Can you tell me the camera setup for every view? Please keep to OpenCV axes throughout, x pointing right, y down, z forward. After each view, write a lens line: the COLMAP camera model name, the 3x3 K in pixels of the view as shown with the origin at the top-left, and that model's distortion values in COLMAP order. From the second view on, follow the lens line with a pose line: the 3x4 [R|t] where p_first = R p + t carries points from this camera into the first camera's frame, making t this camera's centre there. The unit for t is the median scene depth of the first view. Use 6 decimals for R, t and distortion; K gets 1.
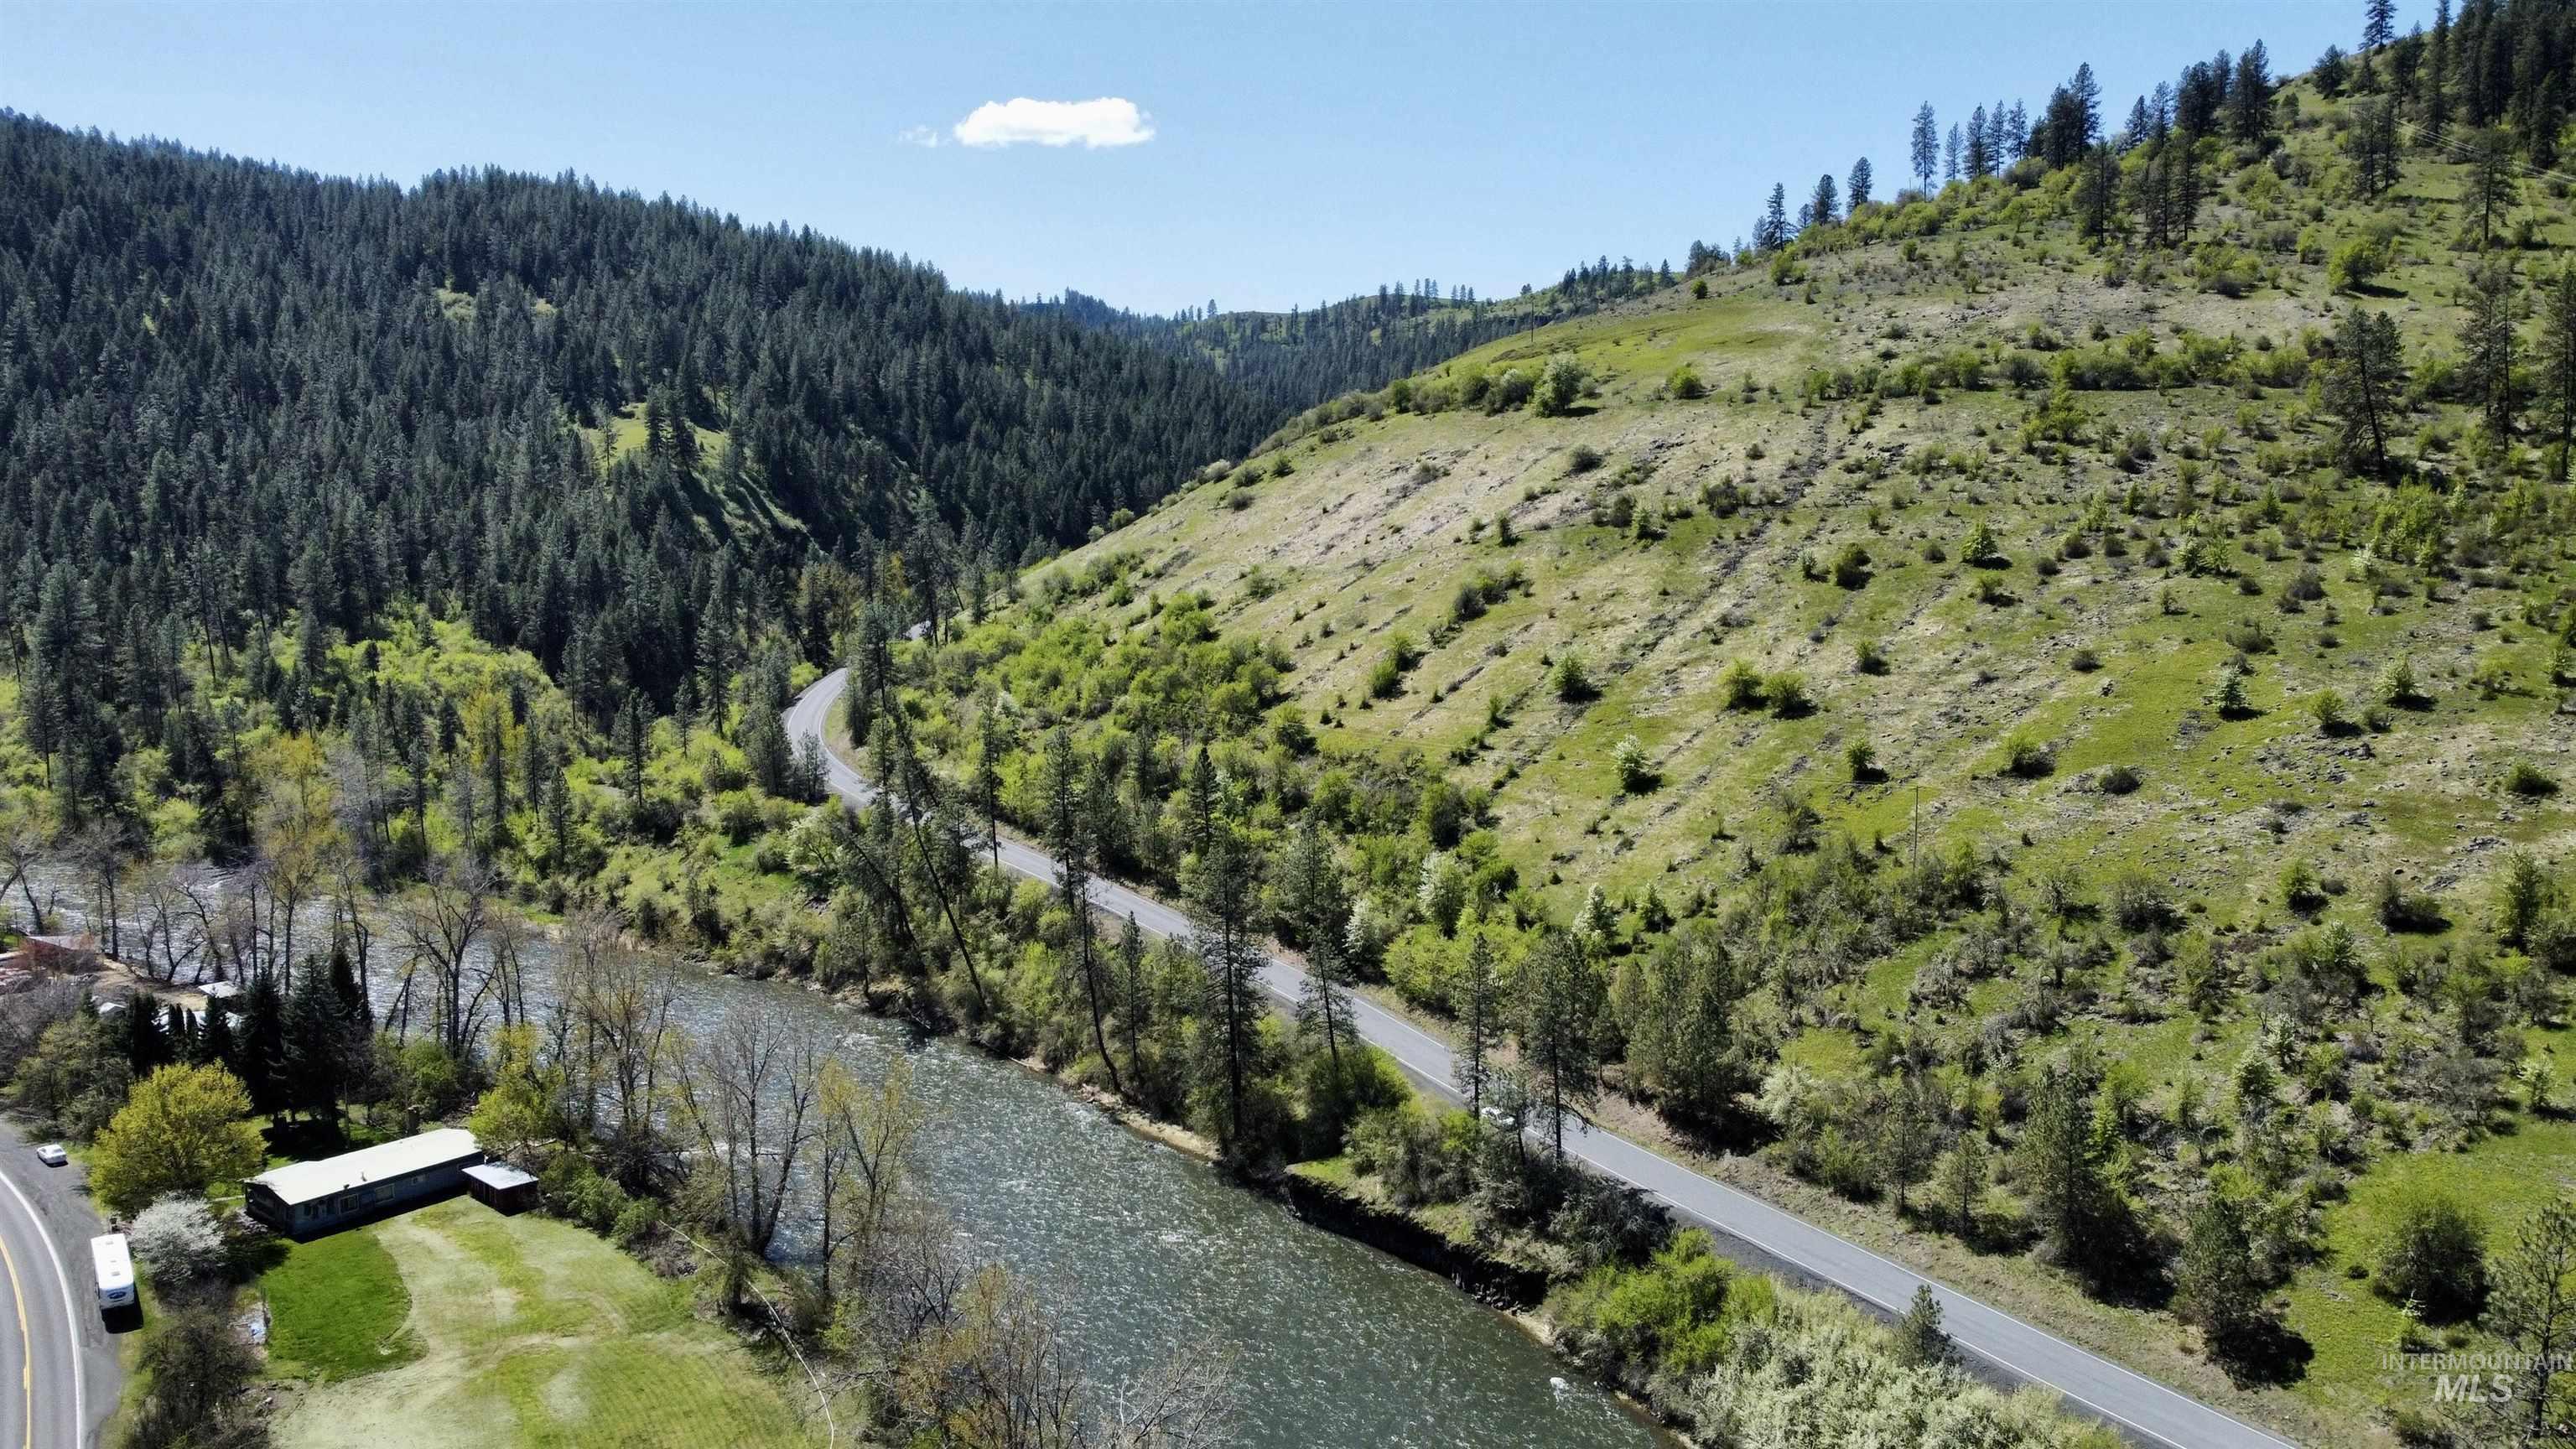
lens RADIAL K [[1930.8, 0, 1280.6], [0, 1930.8, 721.5], [0, 0, 1]] dist [0.000574, -0.007948]
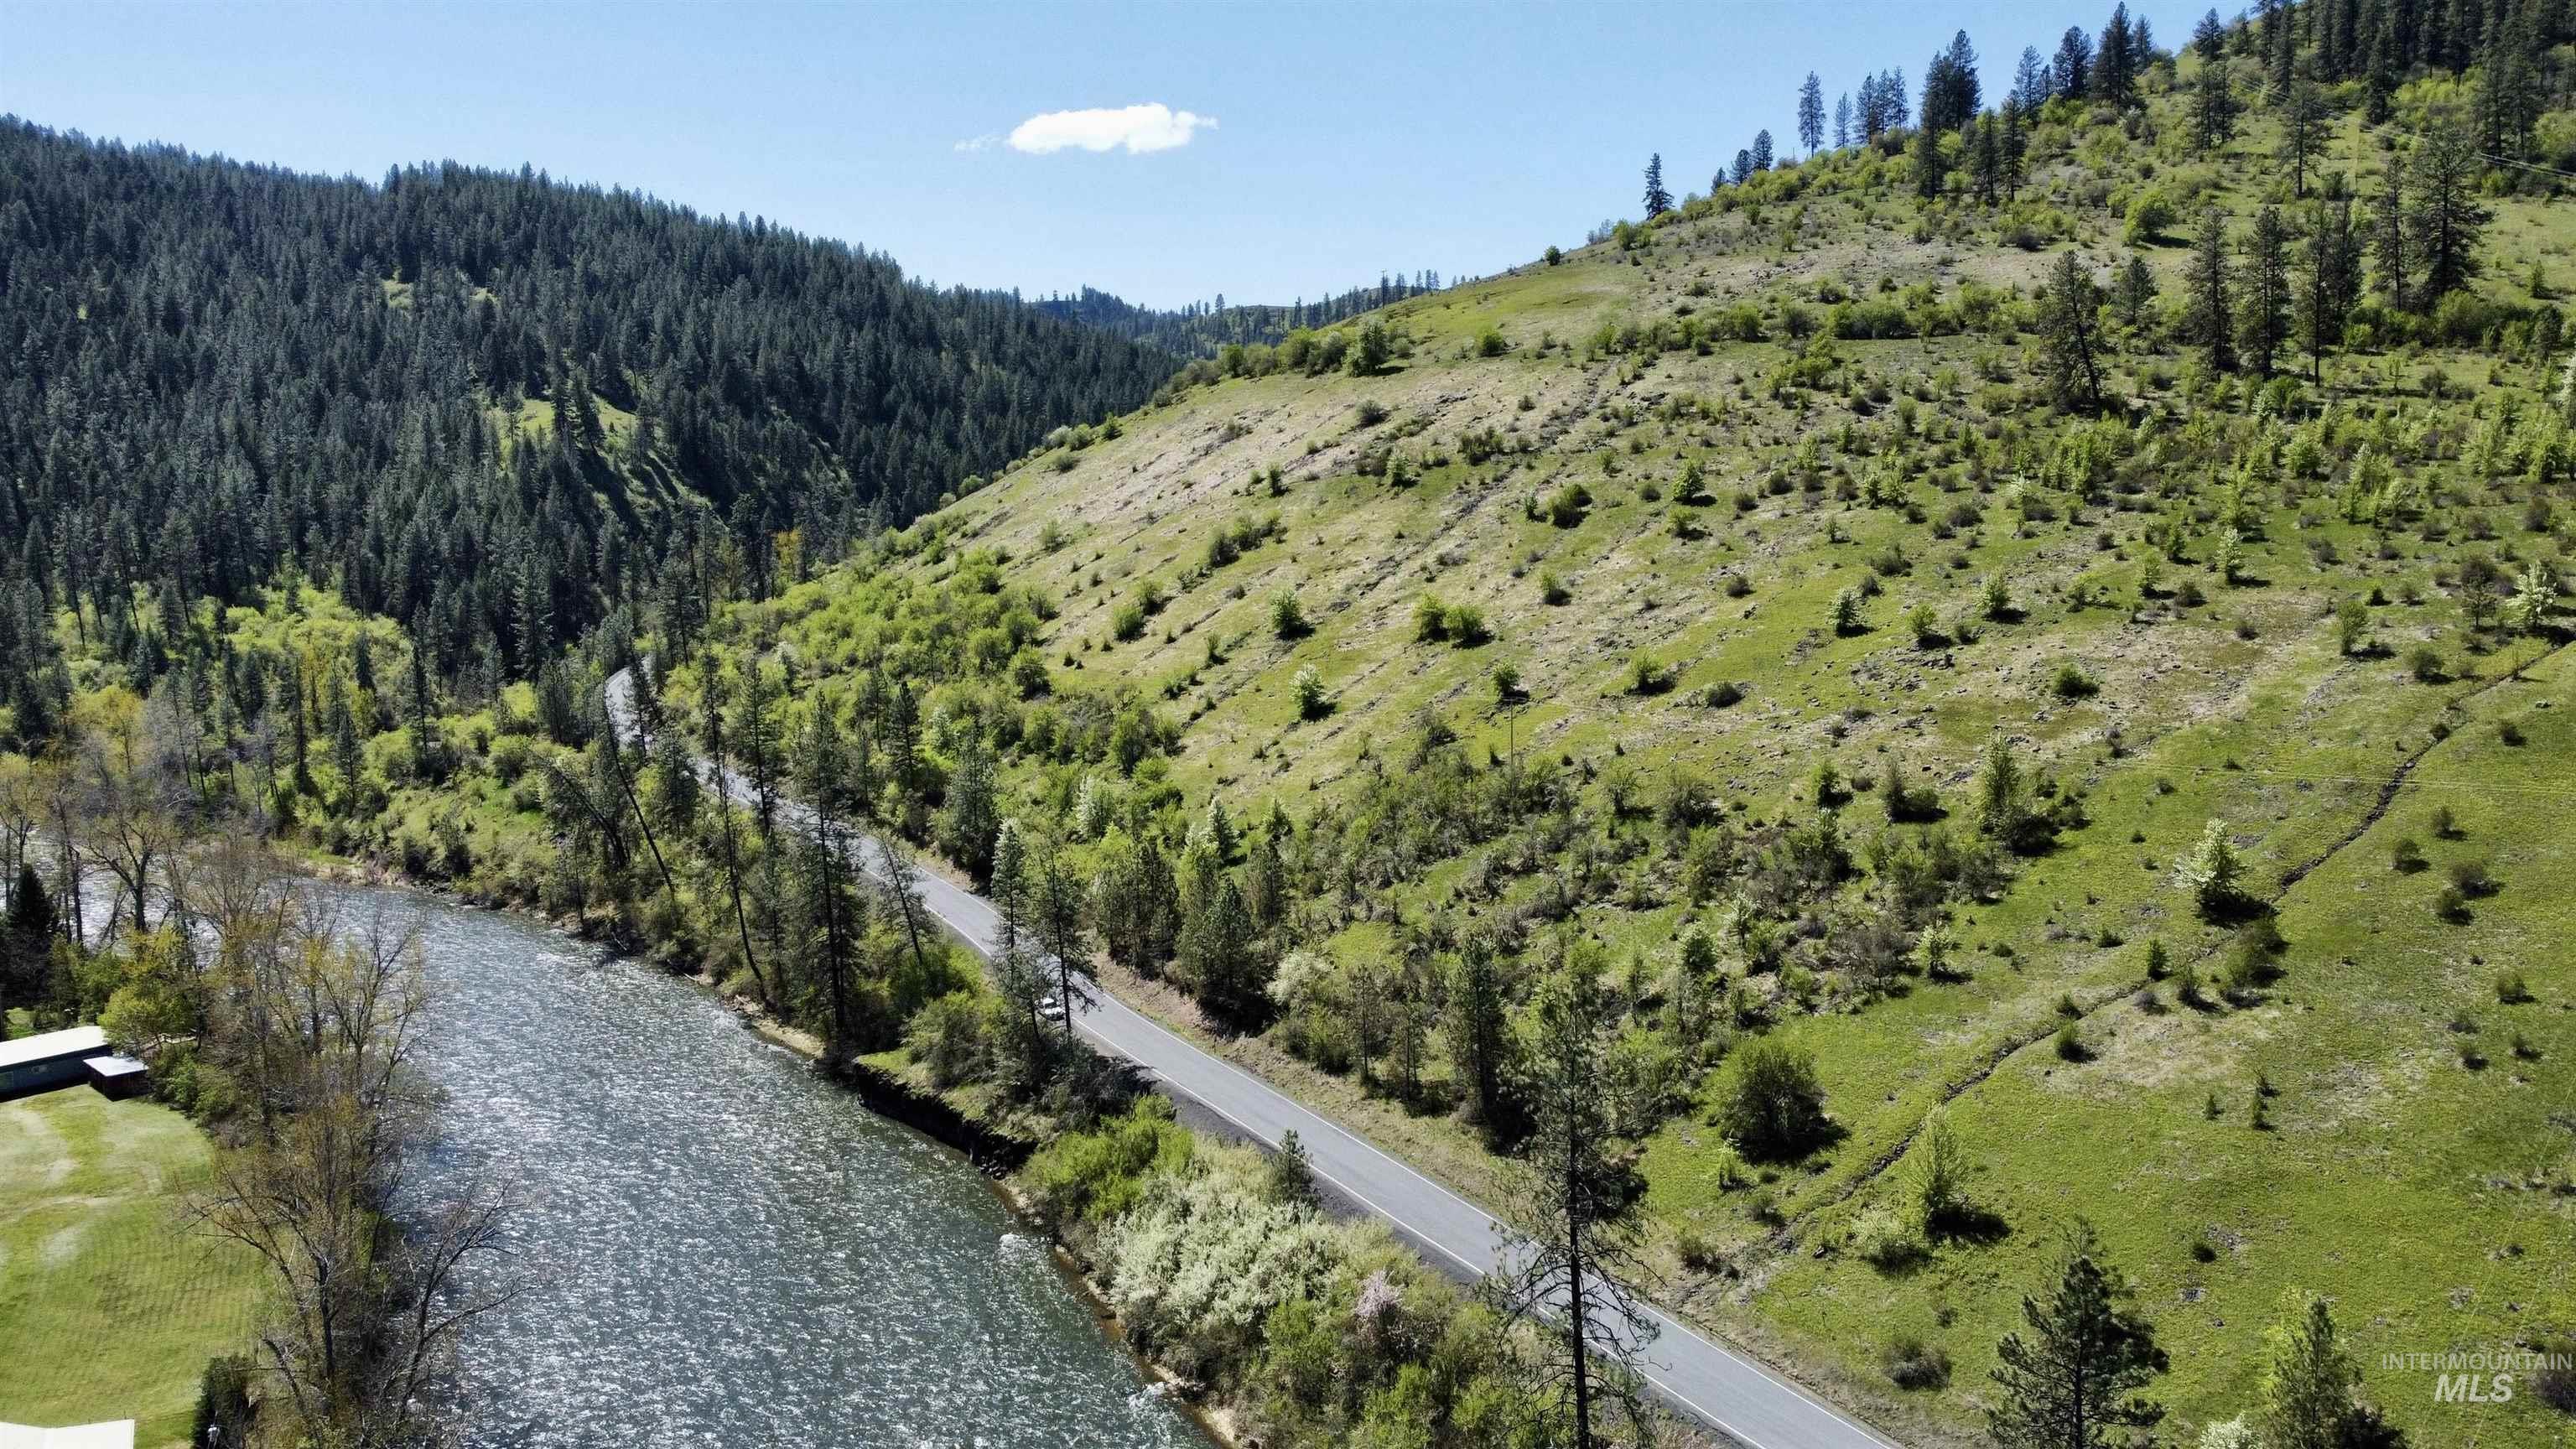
lens RADIAL K [[1930.8, 0, 1287.4], [0, 1930.8, 725.5], [0, 0, 1]] dist [0.000574, -0.007948]
pose [[0.999666, -0.004901, -0.025366, 0.164566], [0.004931, 0.999987, 0.001111, 0.032195], [0.025360, -0.001236, 0.999678, -0.023196]]
